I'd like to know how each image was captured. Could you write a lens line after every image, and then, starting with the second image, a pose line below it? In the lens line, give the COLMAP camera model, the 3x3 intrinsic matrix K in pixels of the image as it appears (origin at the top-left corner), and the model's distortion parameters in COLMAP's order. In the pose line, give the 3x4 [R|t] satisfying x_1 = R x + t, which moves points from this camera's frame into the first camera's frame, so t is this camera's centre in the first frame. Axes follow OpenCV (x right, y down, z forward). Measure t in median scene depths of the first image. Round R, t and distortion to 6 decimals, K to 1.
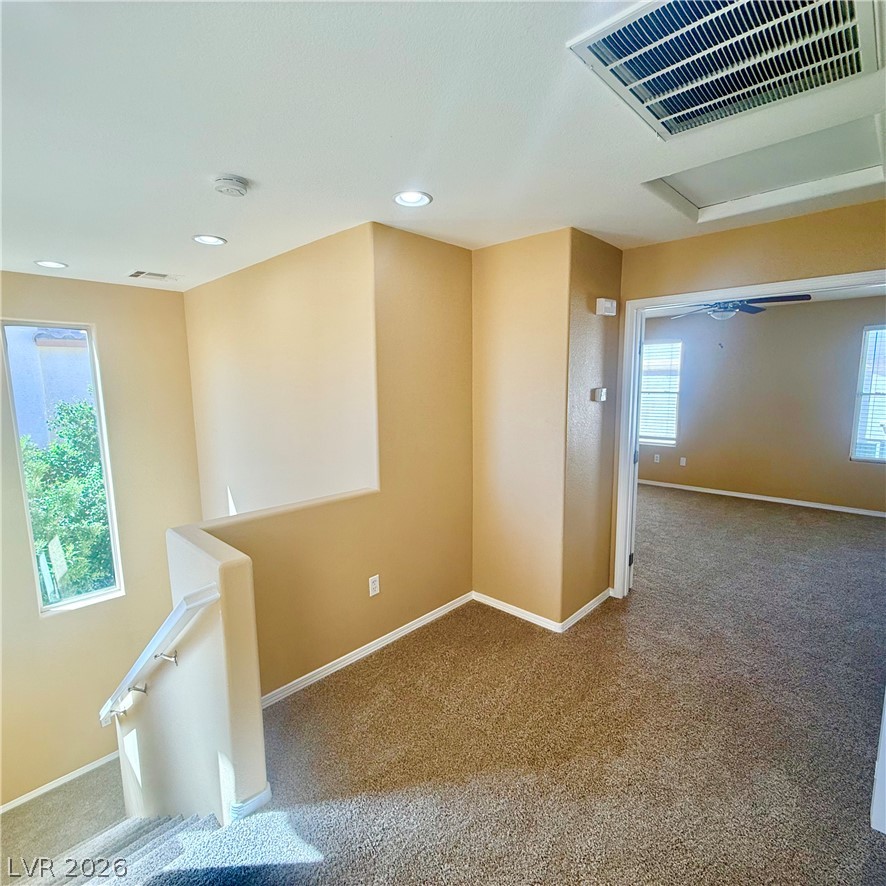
lens RADIAL K [[470.5, 0, 440.5], [0, 470.5, 444.1], [0, 0, 1]] dist [0.000009, 0.000291]
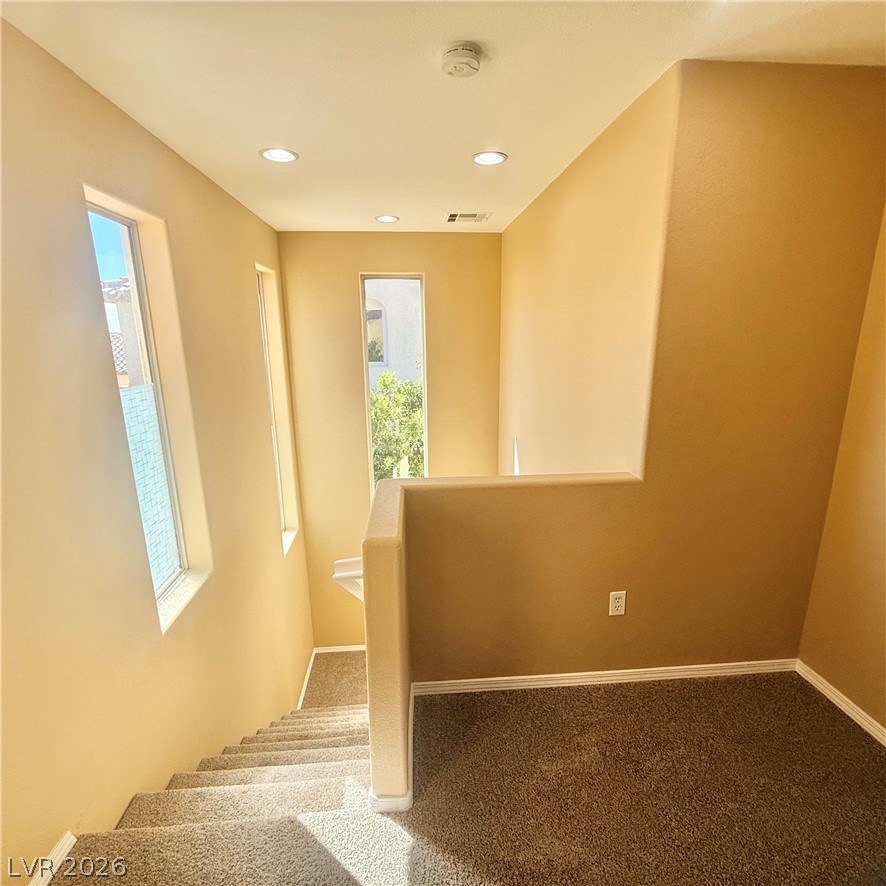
lens RADIAL K [[470.5, 0, 445.4], [0, 470.5, 442.8], [0, 0, 1]] dist [0.000009, 0.000291]
pose [[0.750725, 0.157473, -0.641572, 0.092923], [-0.092321, 0.986652, 0.134145, -0.024545], [0.654132, -0.041476, 0.755242, 0.273018]]
